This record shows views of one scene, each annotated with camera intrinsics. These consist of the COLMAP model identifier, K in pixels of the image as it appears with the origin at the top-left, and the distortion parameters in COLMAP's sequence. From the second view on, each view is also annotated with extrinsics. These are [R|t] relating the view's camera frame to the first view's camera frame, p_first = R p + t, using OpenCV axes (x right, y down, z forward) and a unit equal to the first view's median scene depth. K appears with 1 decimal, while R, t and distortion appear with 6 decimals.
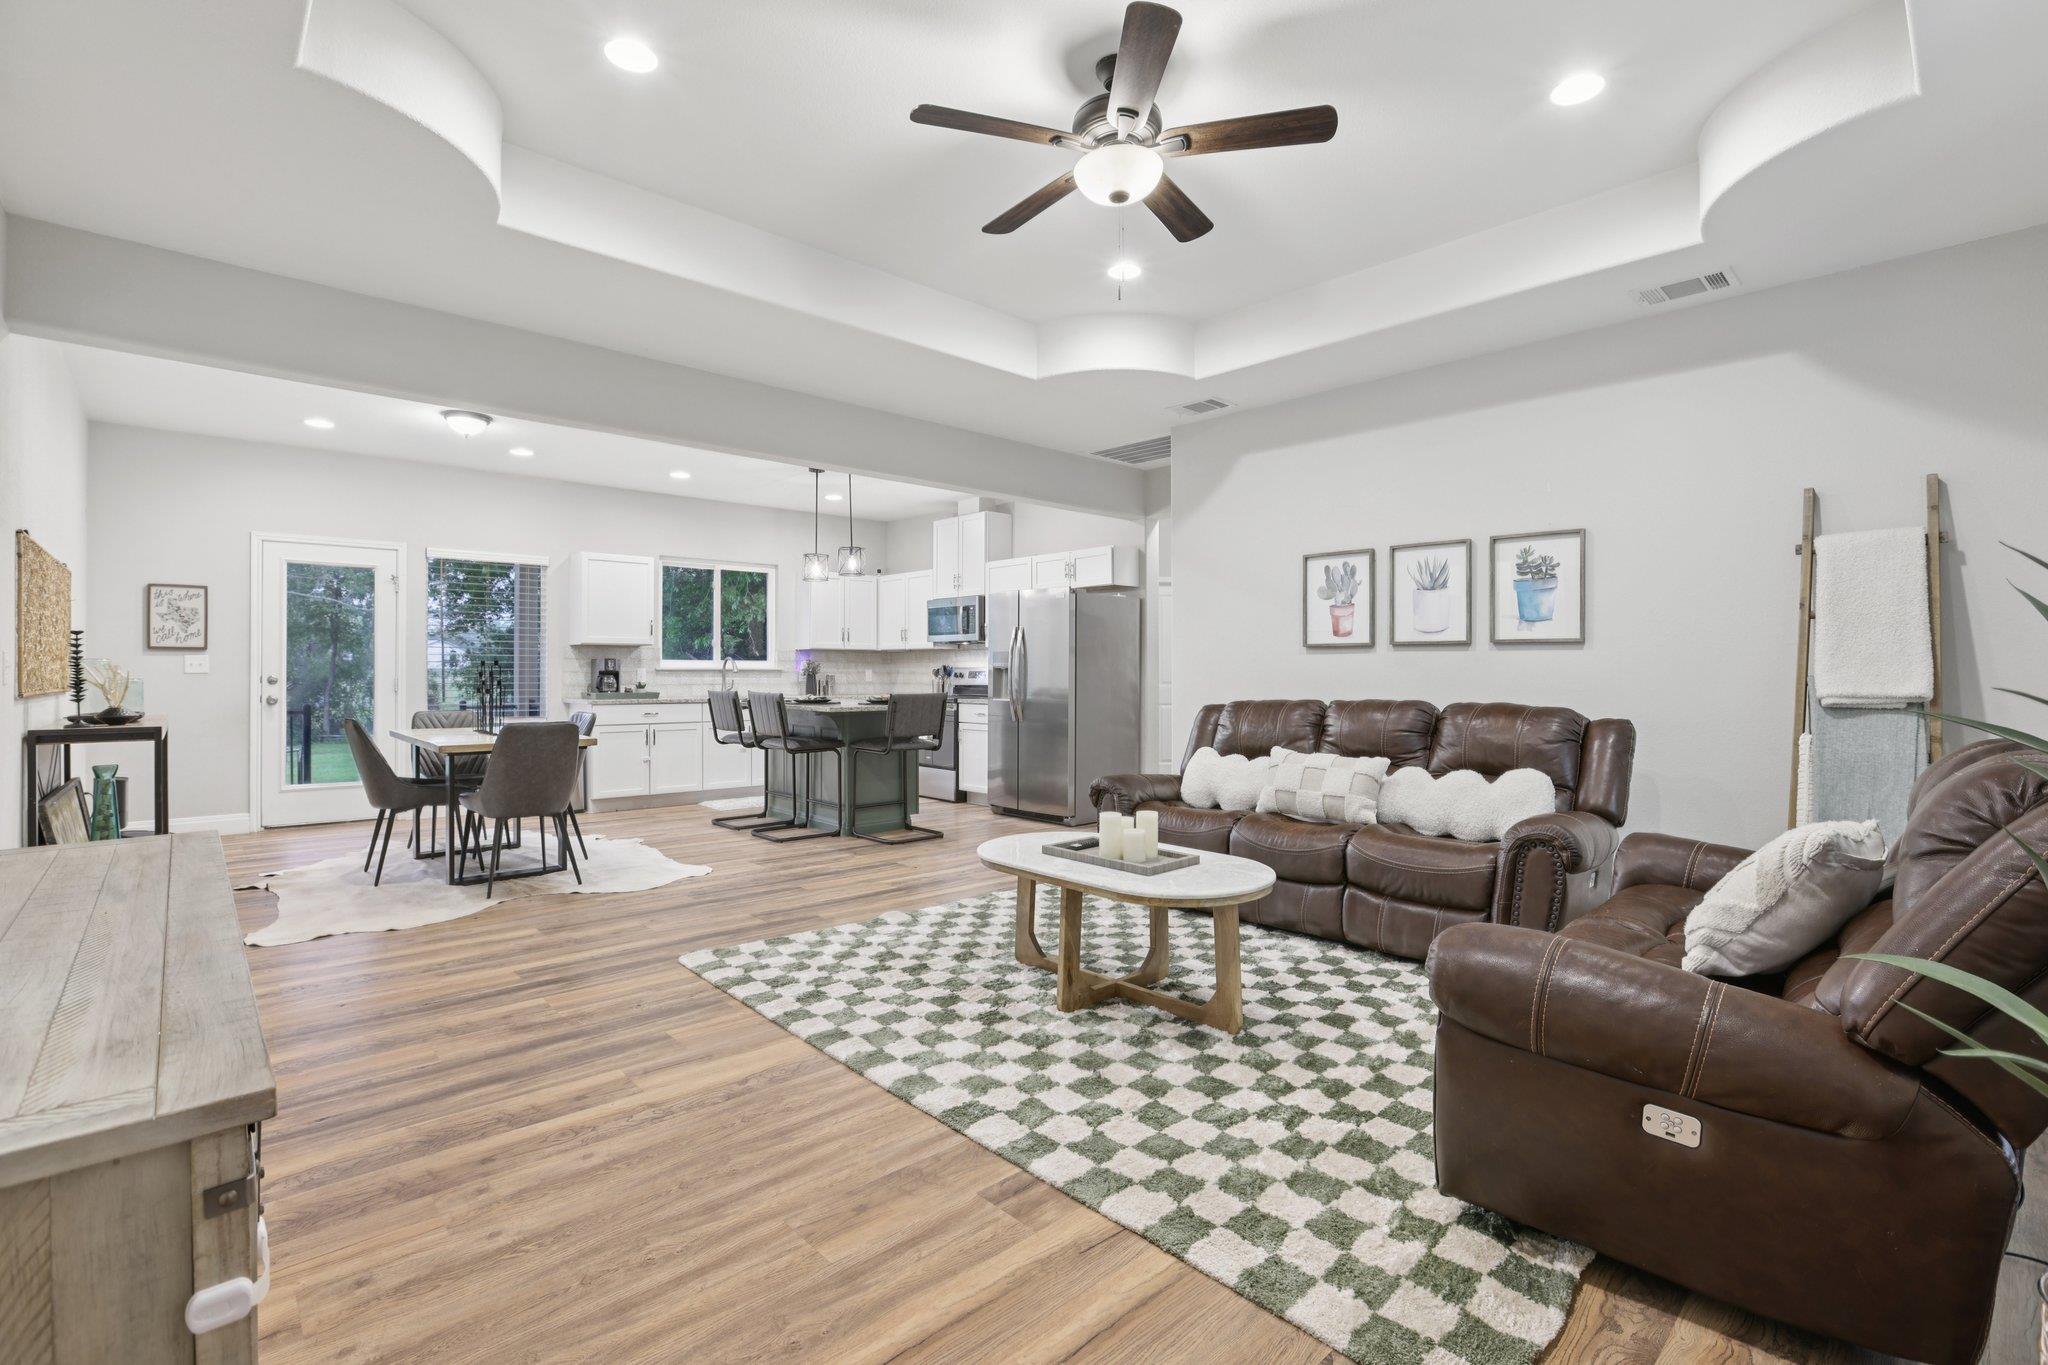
lens RADIAL K [[931.9, 0, 1028.1], [0, 931.9, 670.9], [0, 0, 1]] dist [-0.064663, 0.029204]
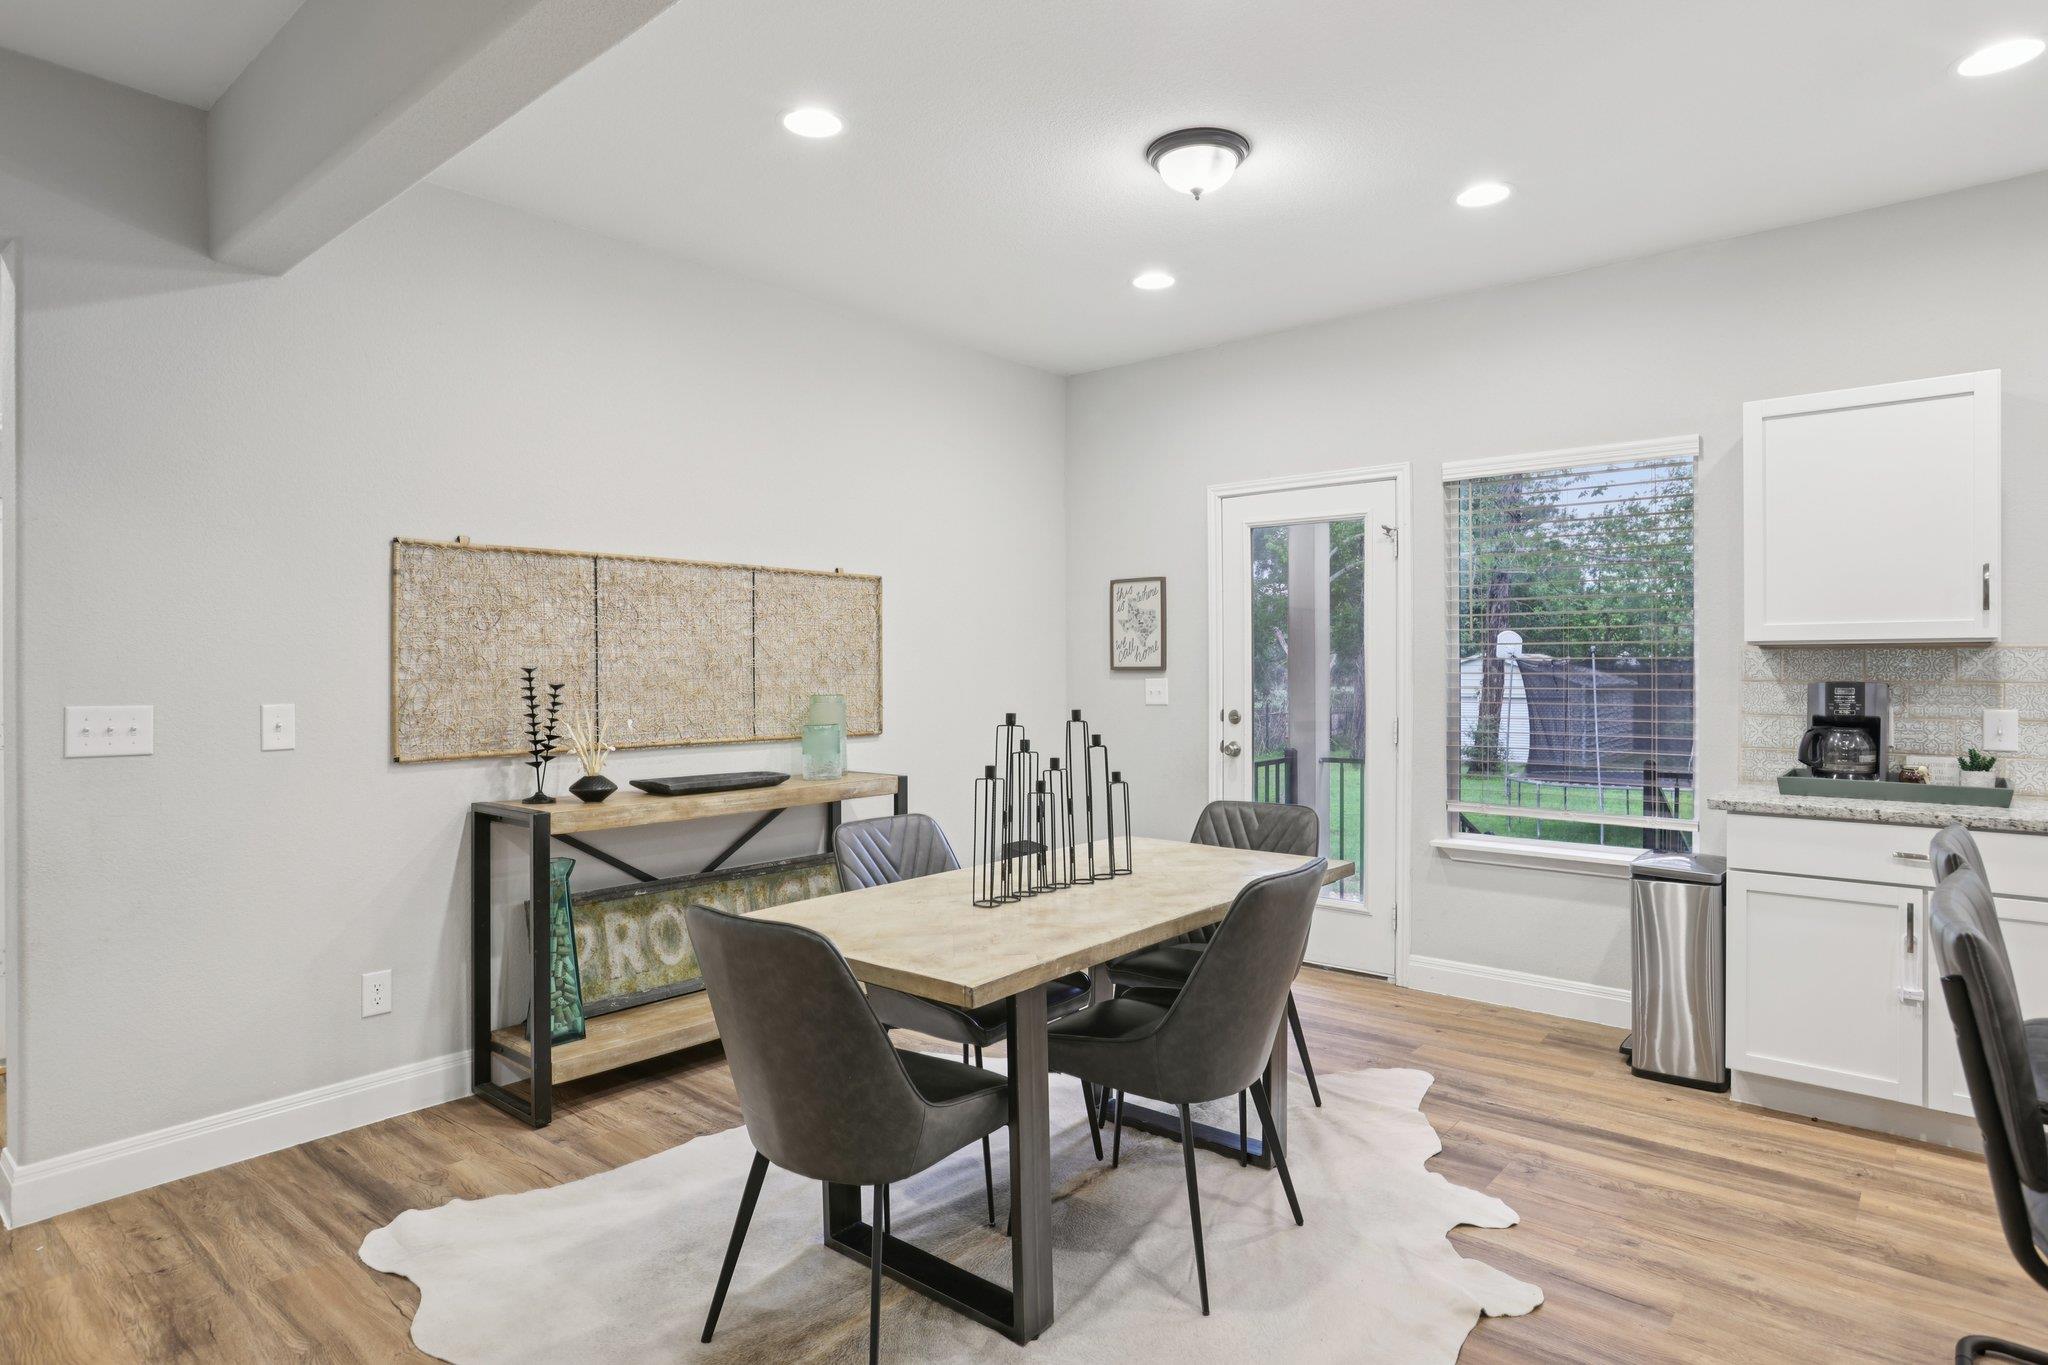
lens RADIAL K [[1140.9, 0, 1025.8], [0, 1140.9, 672.6], [0, 0, 1]] dist [-0.054352, 0.047006]
pose [[0.120082, 0.003523, -0.992758, -0.057219], [0.004991, 0.999979, 0.004153, -0.020496], [0.992751, -0.005454, 0.120062, 0.625220]]
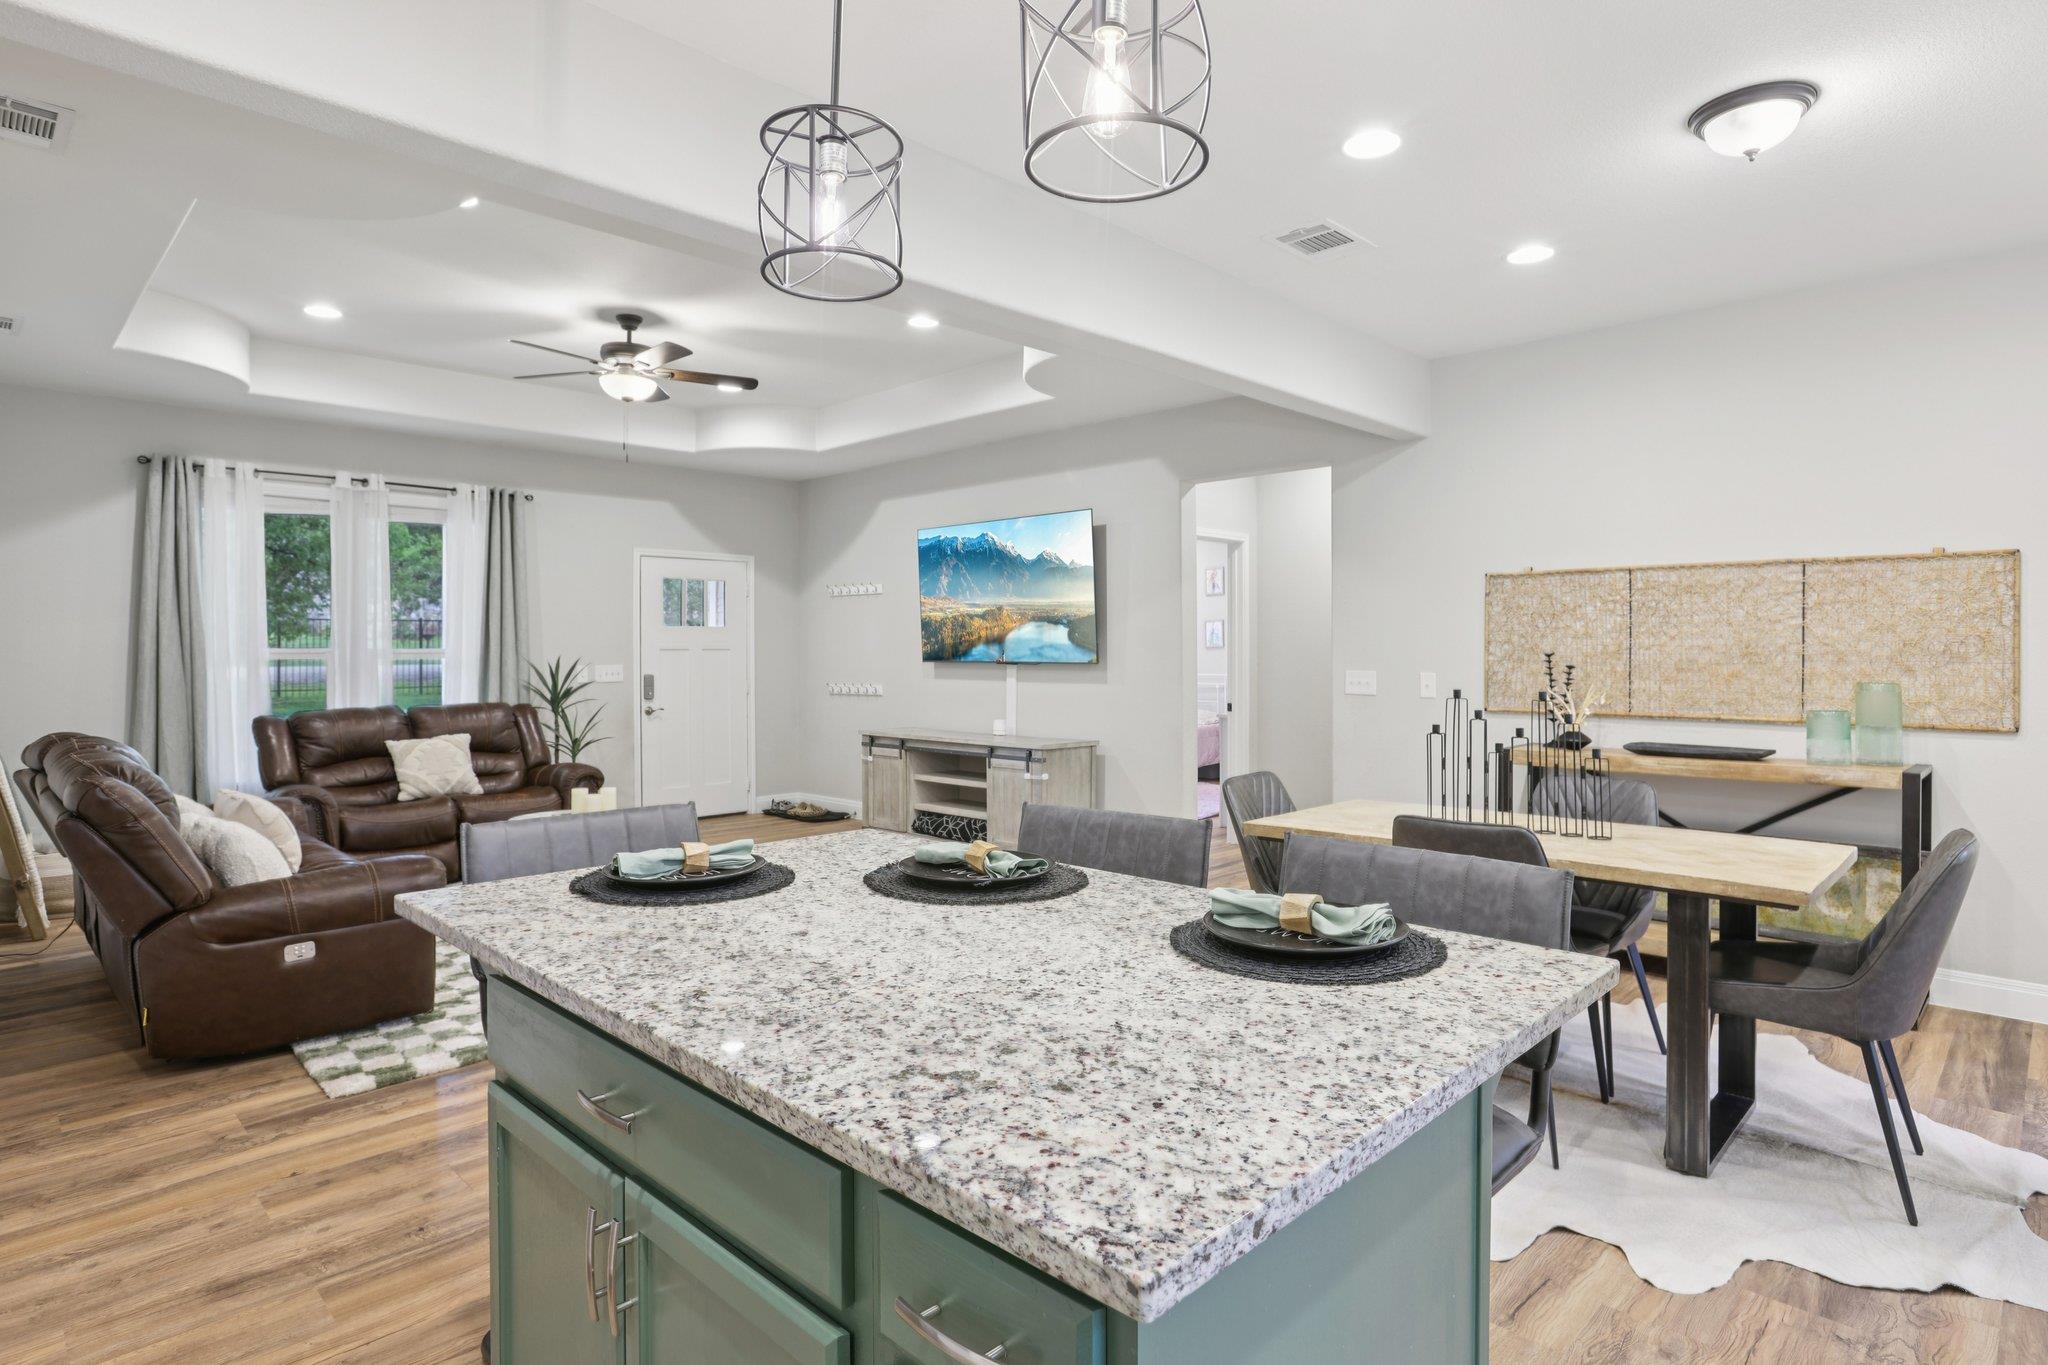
lens RADIAL K [[1090.8, 0, 1025.6], [0, 1090.8, 654.6], [0, 0, 1]] dist [-0.040193, 0.025986]
pose [[-0.999002, 0.000201, -0.044671, -0.191101], [0.000057, 0.999995, 0.003229, -0.022962], [0.044672, 0.003224, -0.998997, 1.080818]]
